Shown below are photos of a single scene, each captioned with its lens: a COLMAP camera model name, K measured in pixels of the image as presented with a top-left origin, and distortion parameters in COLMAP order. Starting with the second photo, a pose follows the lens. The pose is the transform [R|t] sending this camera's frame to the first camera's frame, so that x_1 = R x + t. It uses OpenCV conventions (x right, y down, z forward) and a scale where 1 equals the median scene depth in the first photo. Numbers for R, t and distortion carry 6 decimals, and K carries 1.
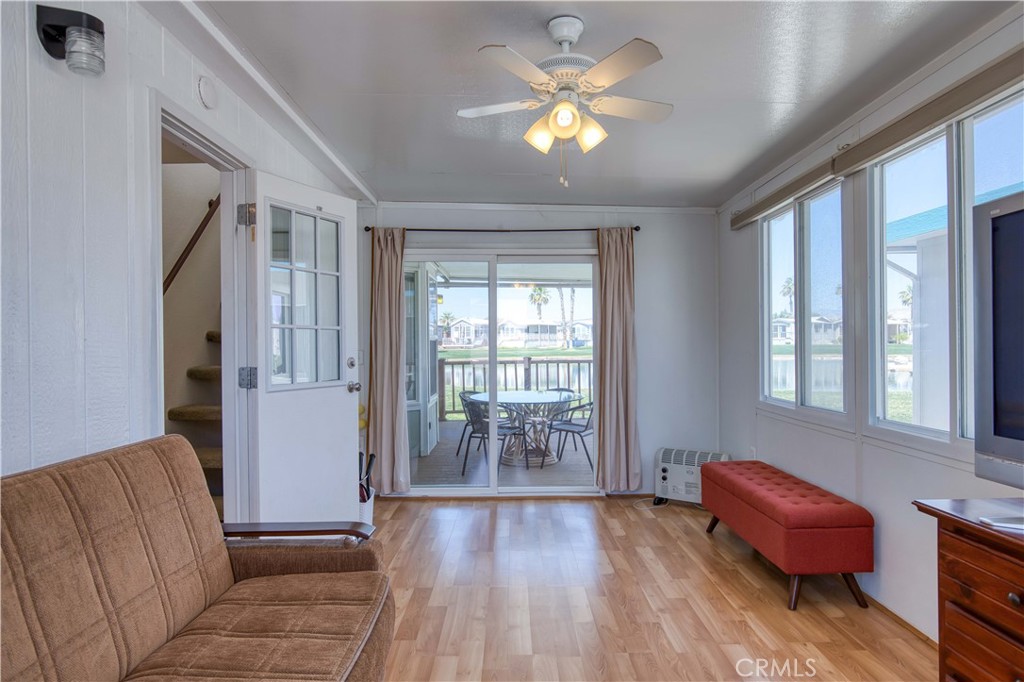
lens RADIAL K [[585.2, 0, 512.0], [0, 585.2, 341.0], [0, 0, 1]] dist [-0.000095, -0.000115]
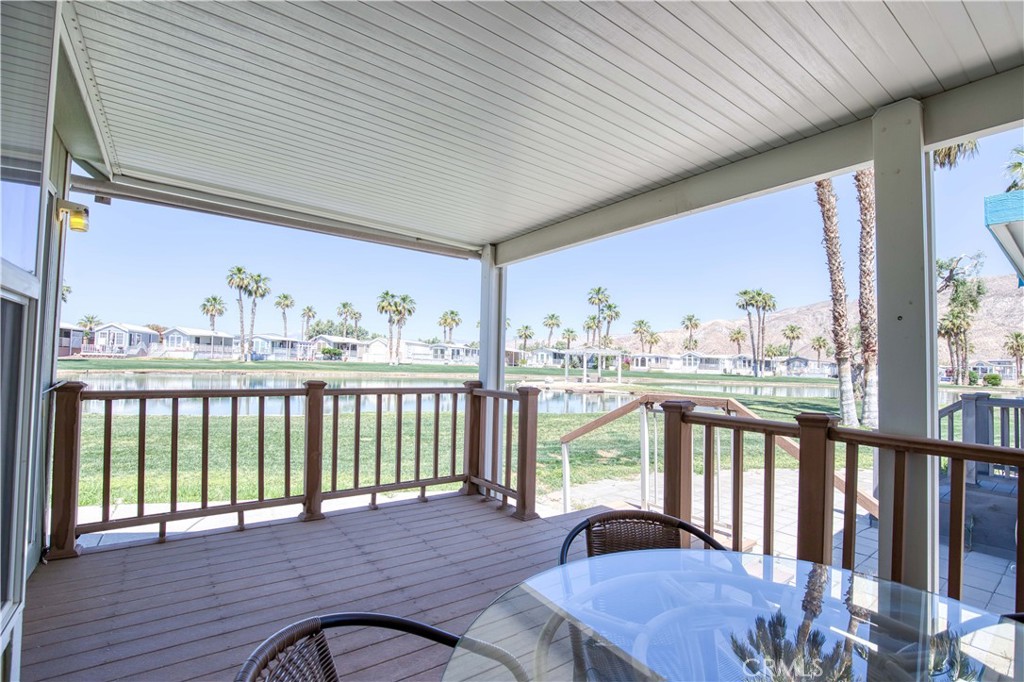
lens RADIAL K [[484.0, 0, 516.5], [0, 484.0, 345.8], [0, 0, 1]] dist [-0.030026, 0.001398]
pose [[0.809352, 0.052517, 0.584971, -0.008526], [-0.036253, 0.998562, -0.039488, 0.001118], [-0.586203, 0.010753, 0.810093, 0.074340]]
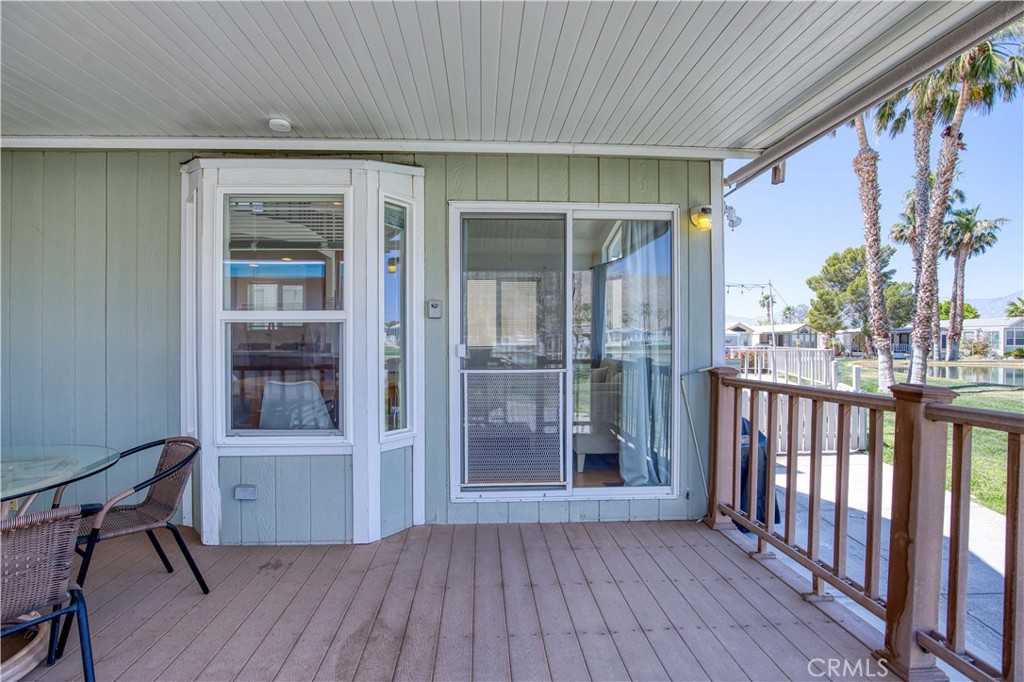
lens RADIAL K [[487.2, 0, 506.8], [0, 487.2, 345.7], [0, 0, 1]] dist [-0.028341, 0.001083]
pose [[0.051196, 0.015696, -0.998565, 0.023989], [0.005894, 0.999854, 0.016018, 0.001134], [0.998671, -0.006706, 0.051096, 0.103653]]
